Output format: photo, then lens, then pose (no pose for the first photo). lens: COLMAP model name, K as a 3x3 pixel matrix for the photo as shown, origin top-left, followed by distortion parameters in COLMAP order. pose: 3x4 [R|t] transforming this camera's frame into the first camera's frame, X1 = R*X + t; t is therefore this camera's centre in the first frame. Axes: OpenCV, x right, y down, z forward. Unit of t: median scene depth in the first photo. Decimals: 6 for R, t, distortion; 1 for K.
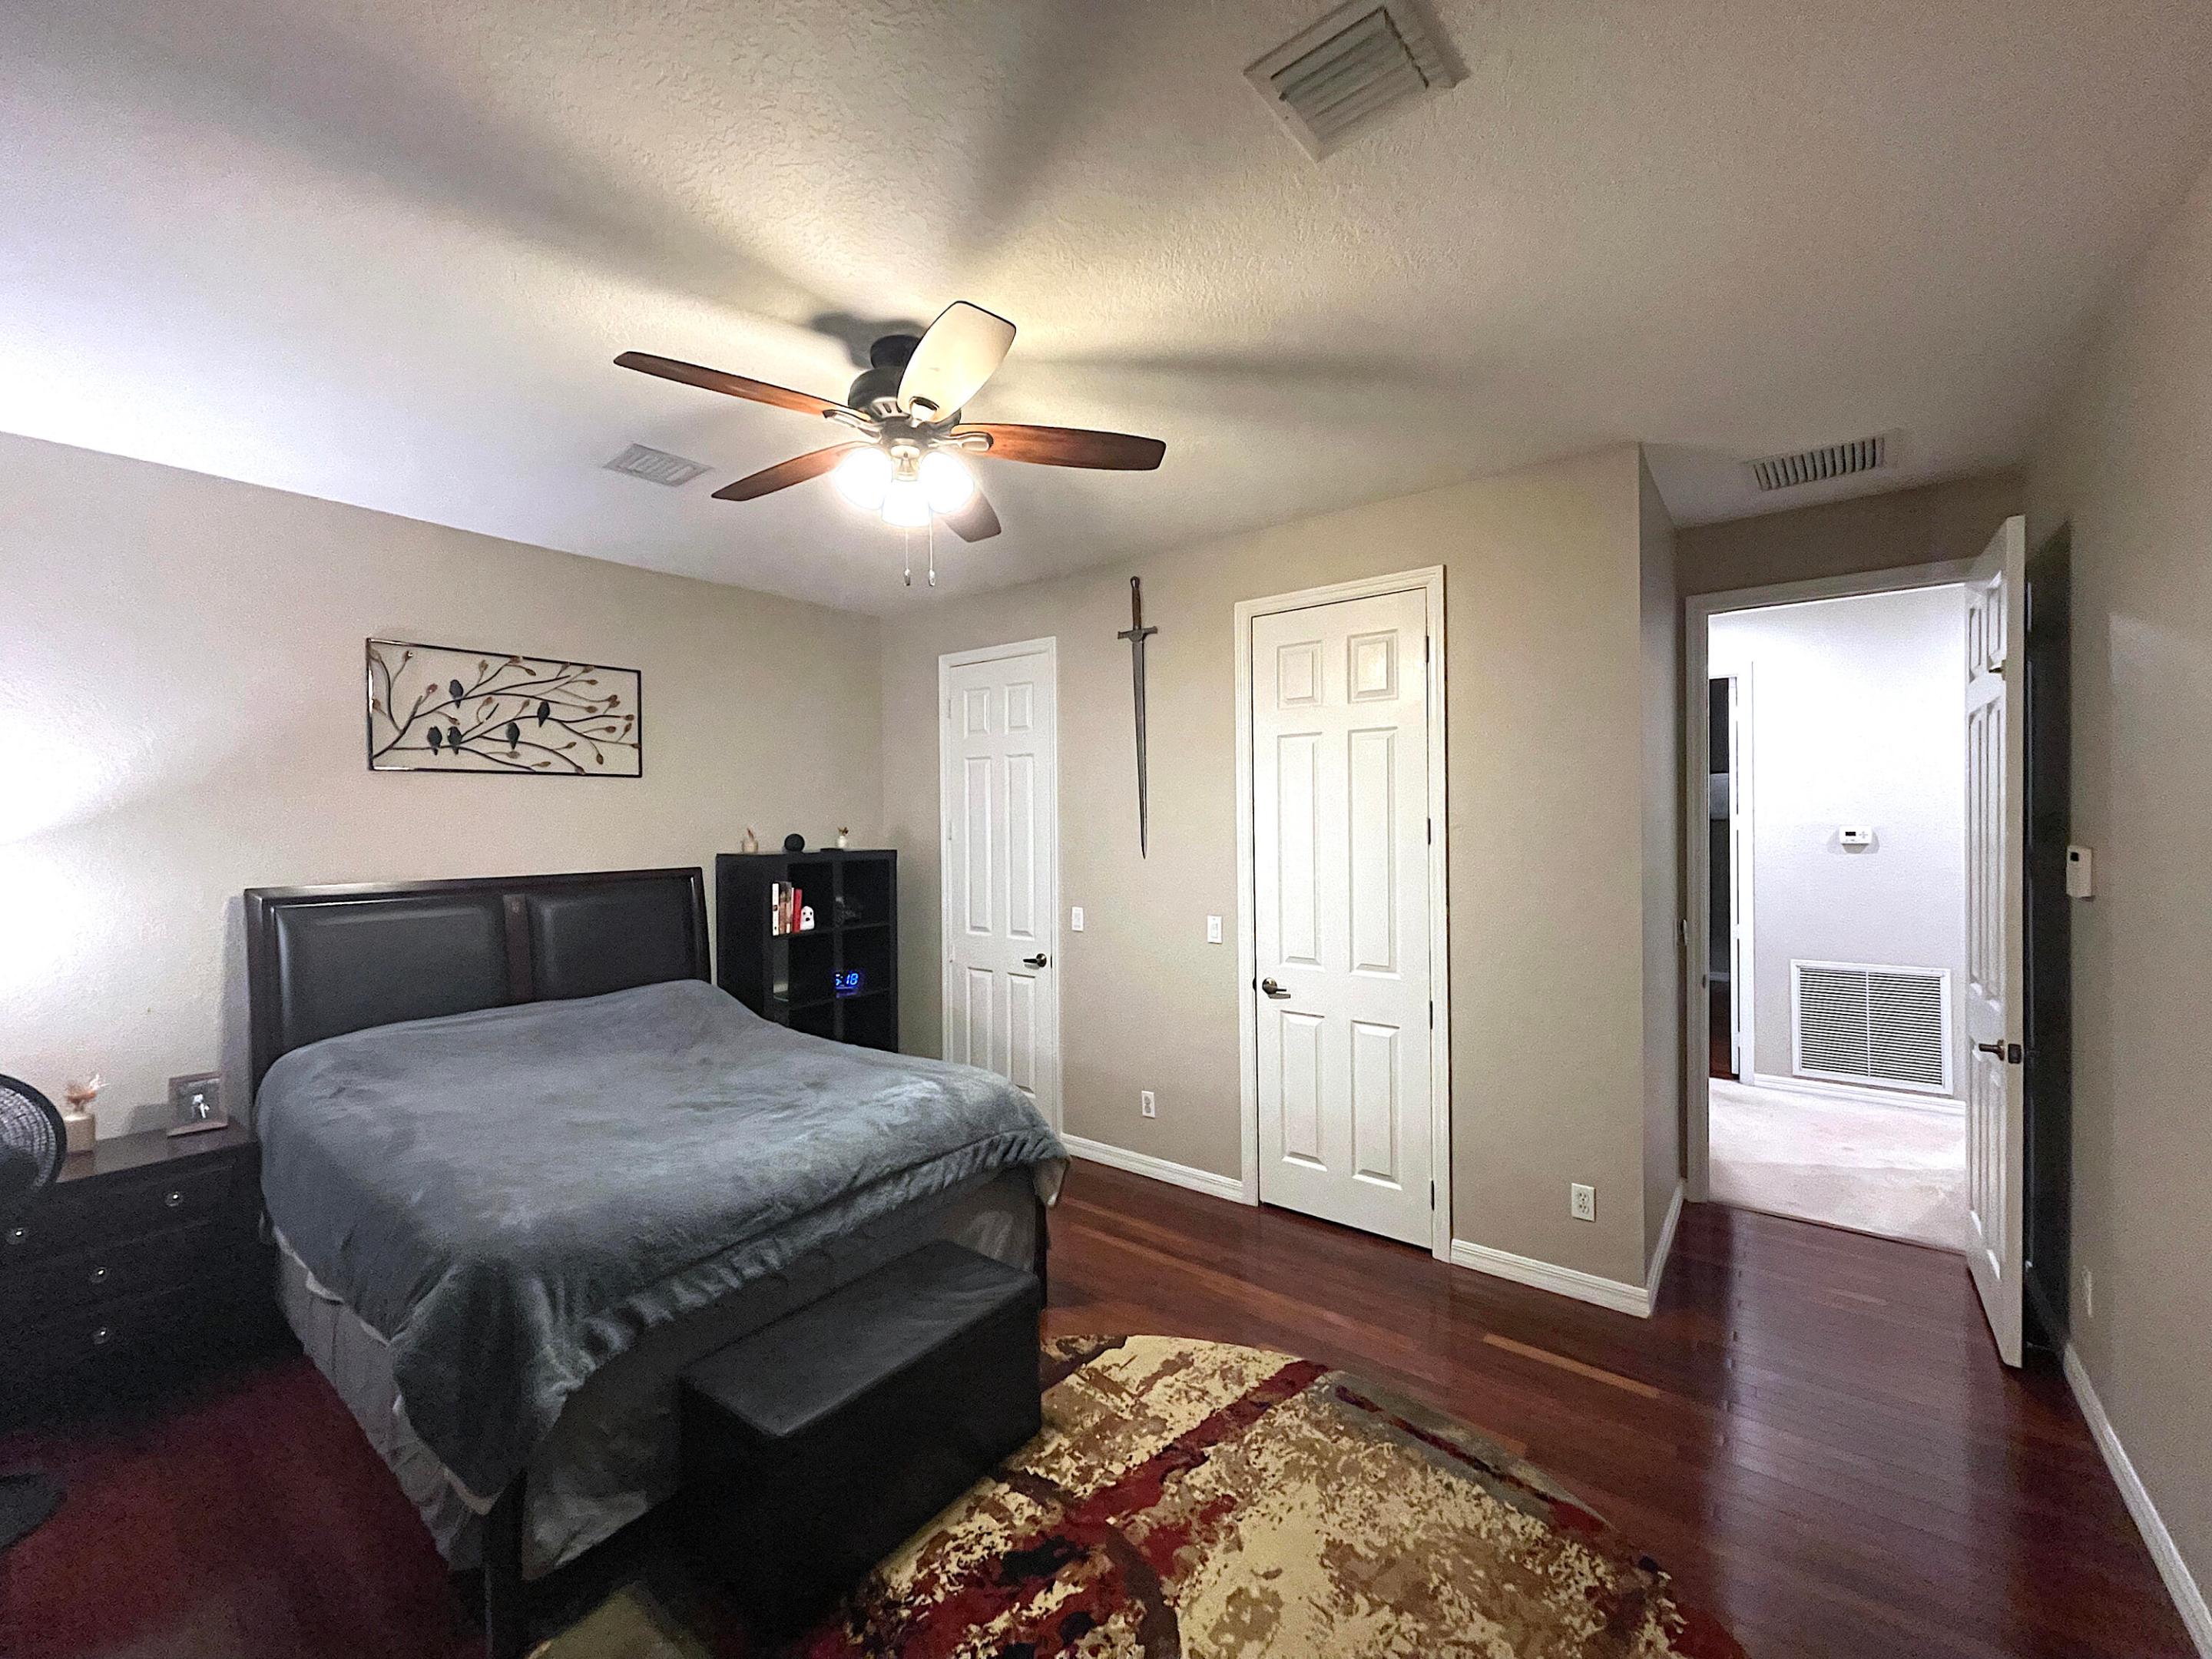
lens RADIAL K [[891.9, 0, 1102.9], [0, 891.9, 829.8], [0, 0, 1]] dist [-0.008519, 0.005028]
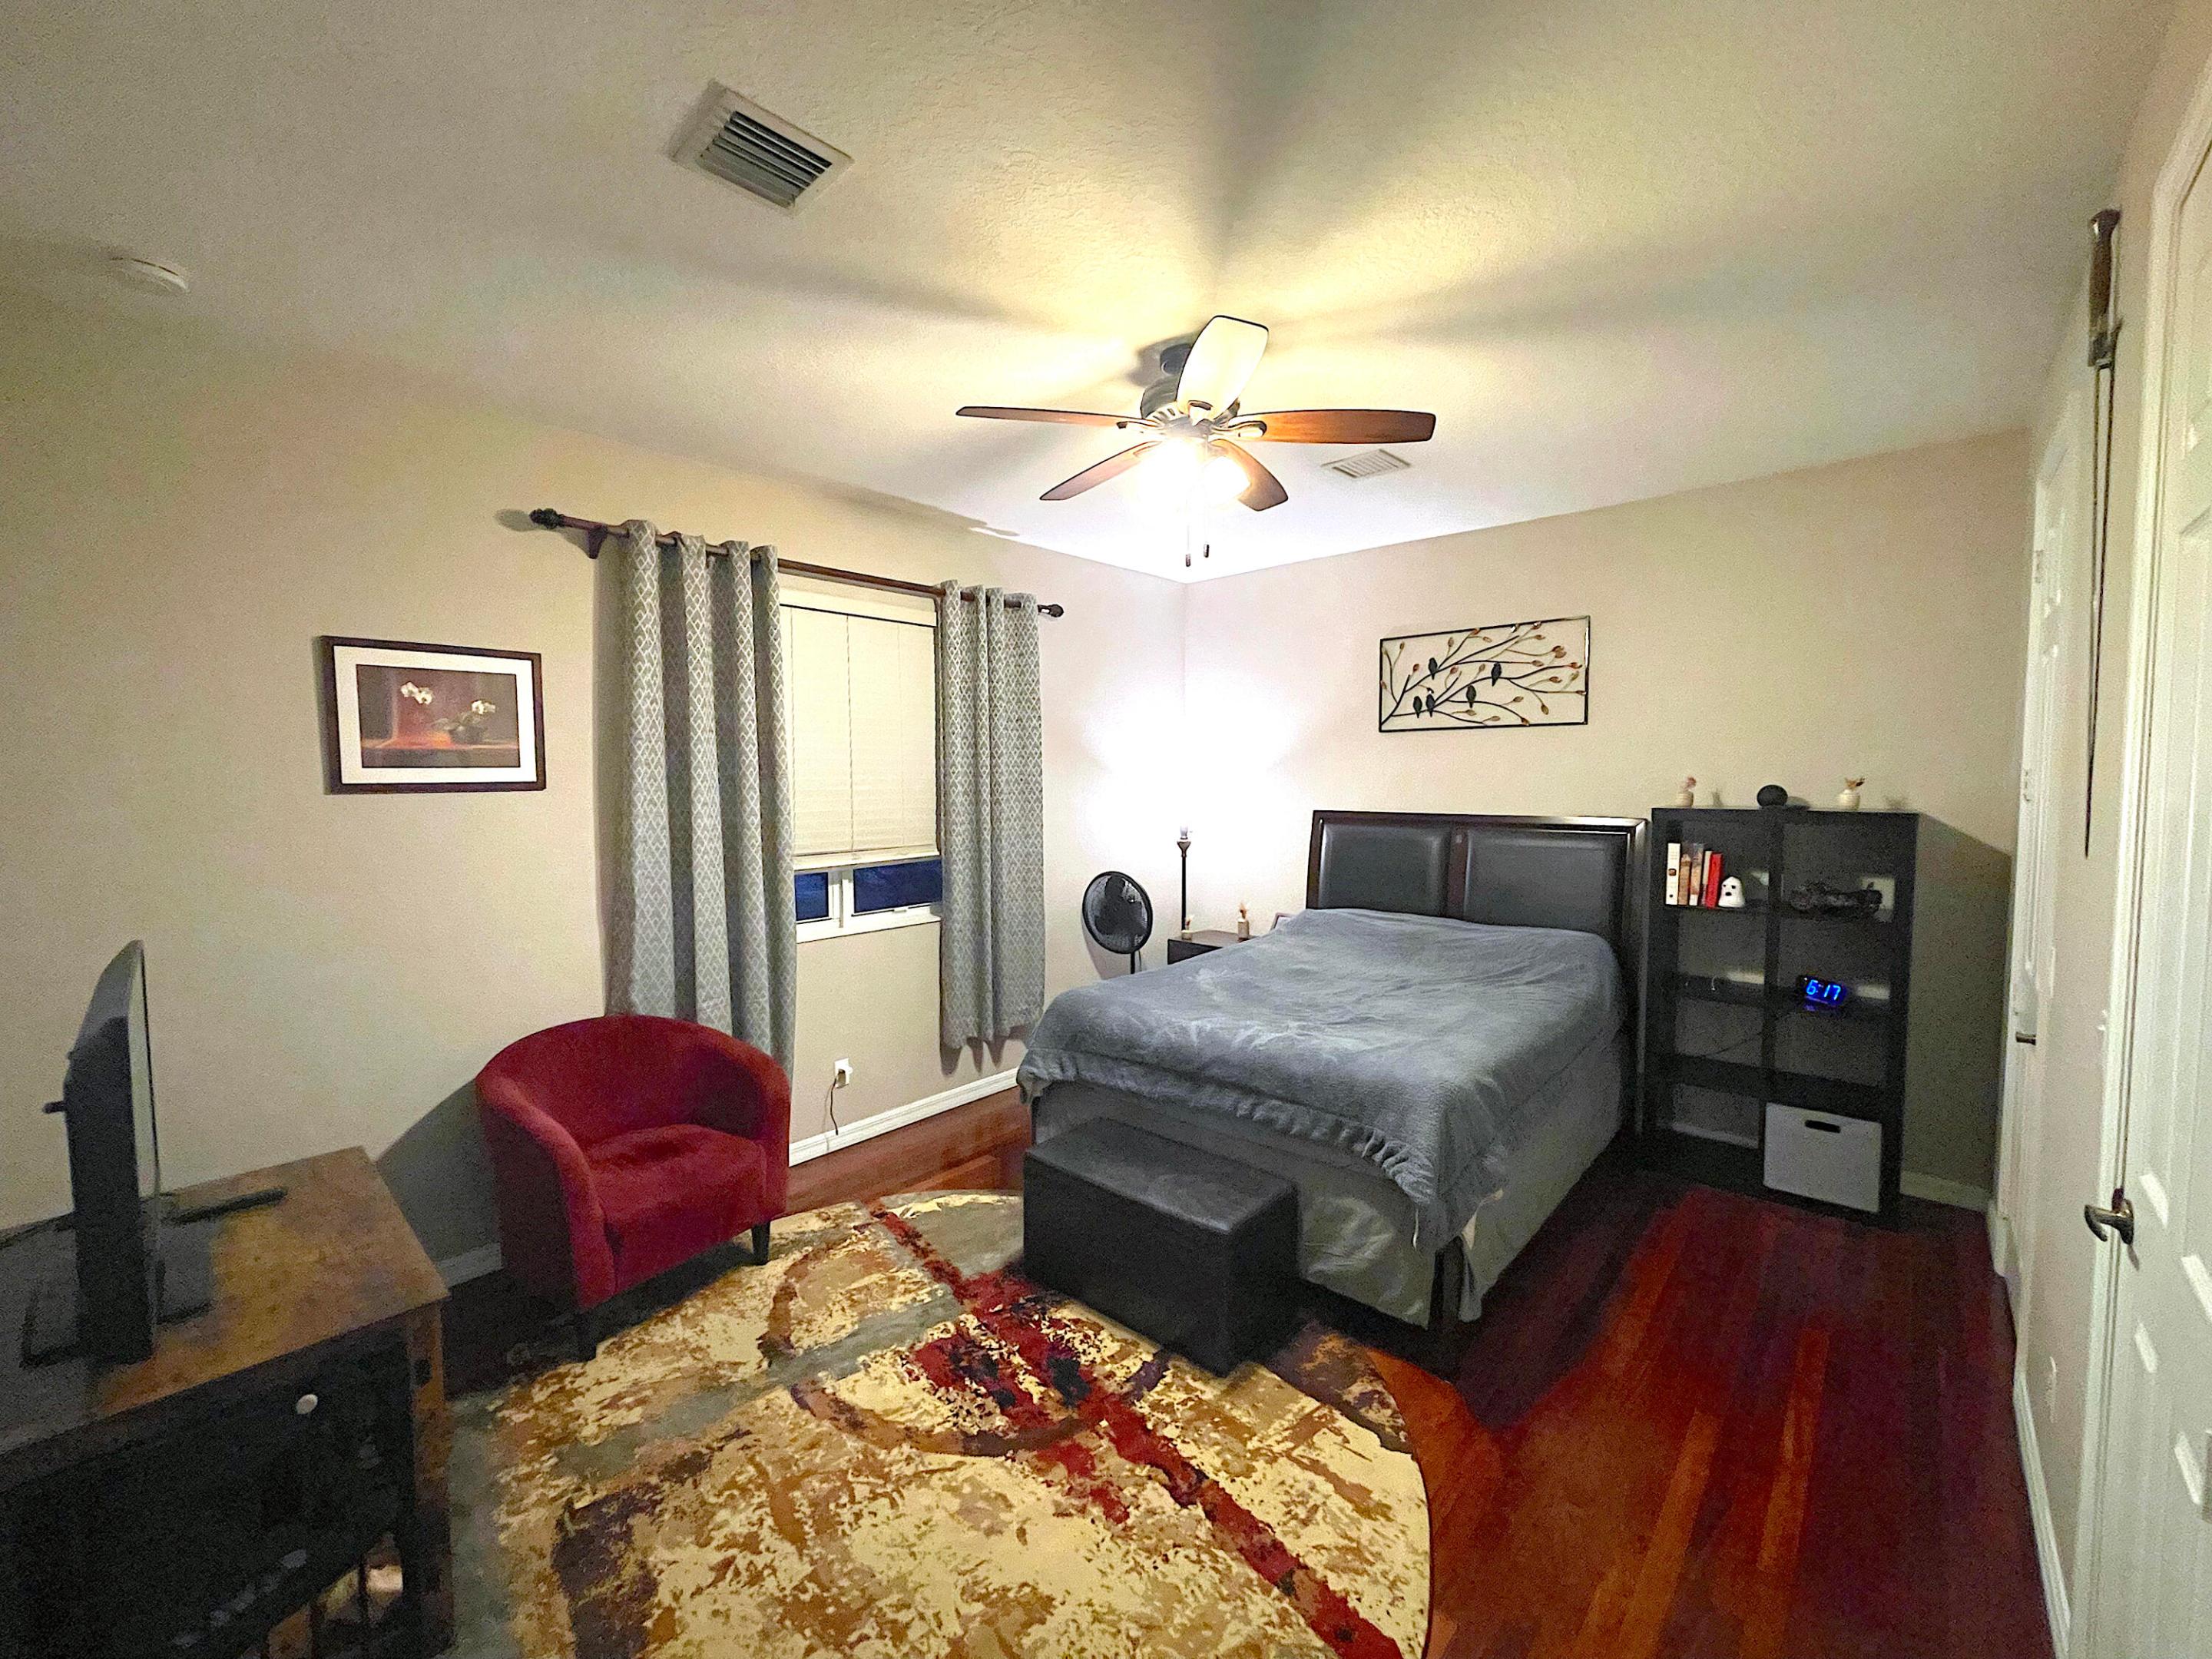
lens RADIAL K [[891.9, 0, 1100.7], [0, 891.9, 829.3], [0, 0, 1]] dist [-0.008519, 0.005028]
pose [[-0.075787, 0.072811, -0.994462, 0.849433], [-0.003616, 0.997304, 0.073295, -0.020342], [0.997117, 0.009151, -0.075319, 0.877994]]
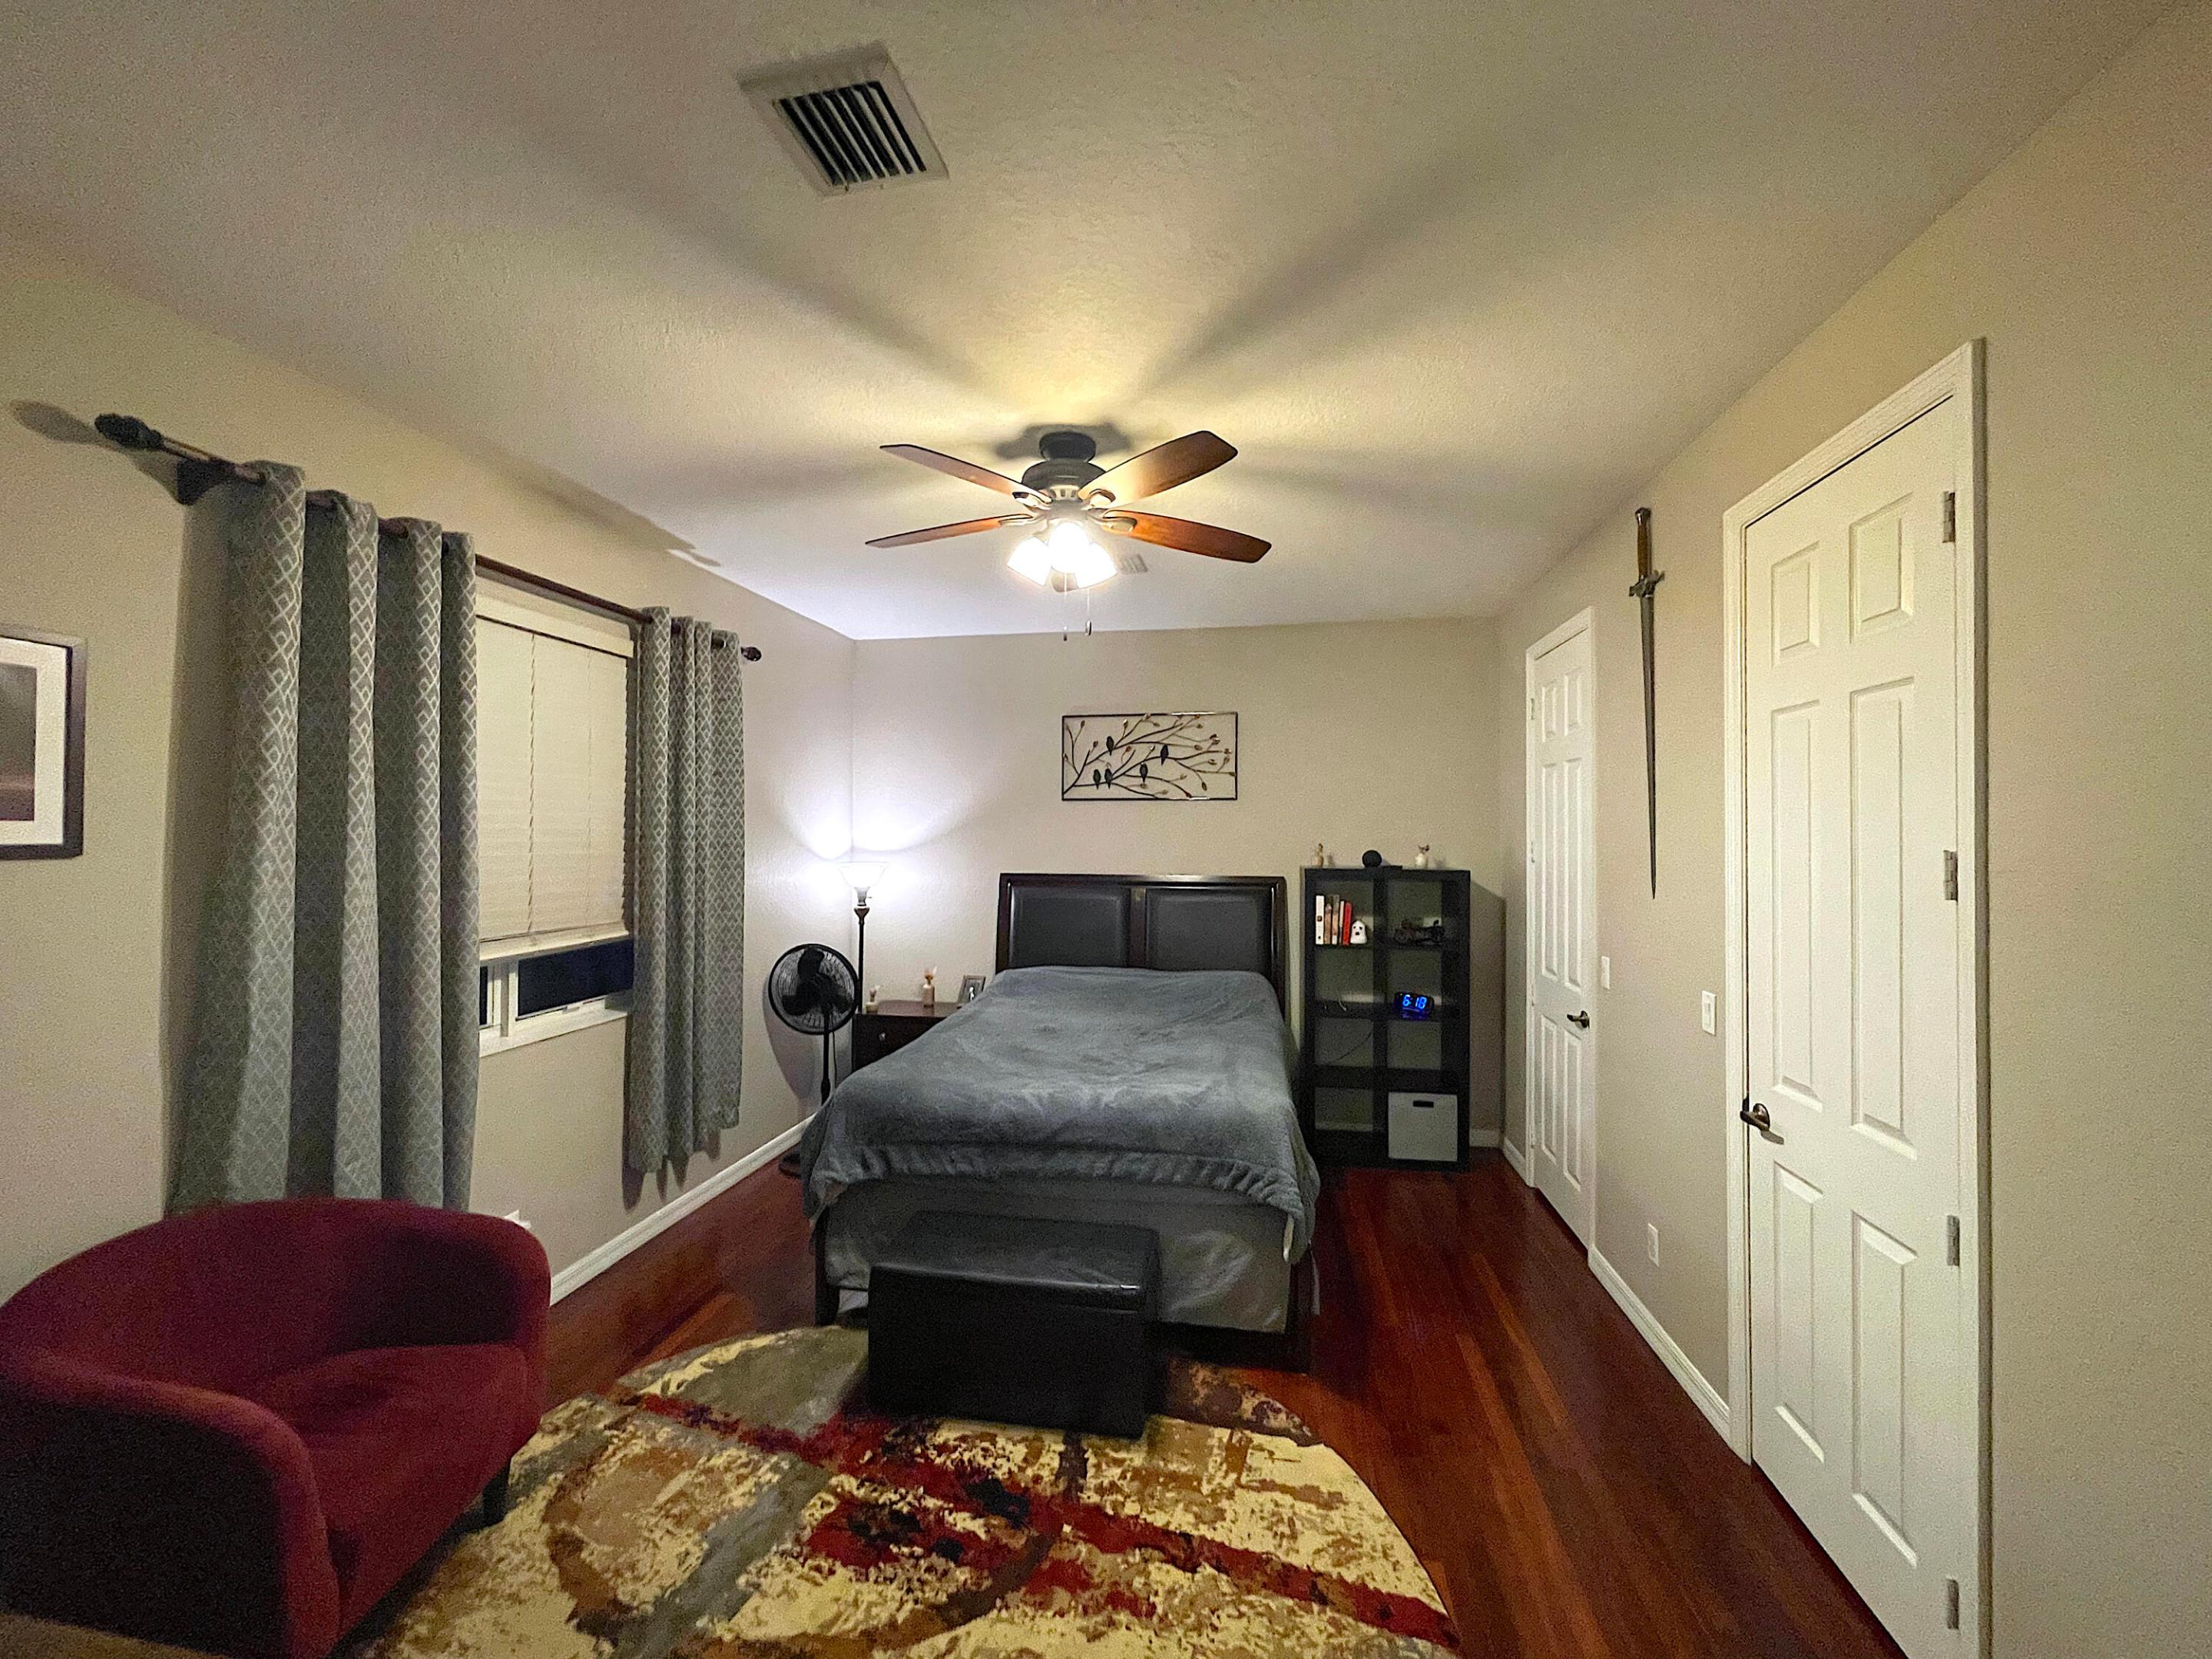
lens RADIAL K [[891.9, 0, 1100.5], [0, 891.9, 829.1], [0, 0, 1]] dist [-0.008519, 0.005028]
pose [[0.469264, 0.006530, -0.883034, 0.758007], [-0.018839, 0.999819, -0.002618, -0.020413], [0.882857, 0.017863, 0.469302, 0.442737]]
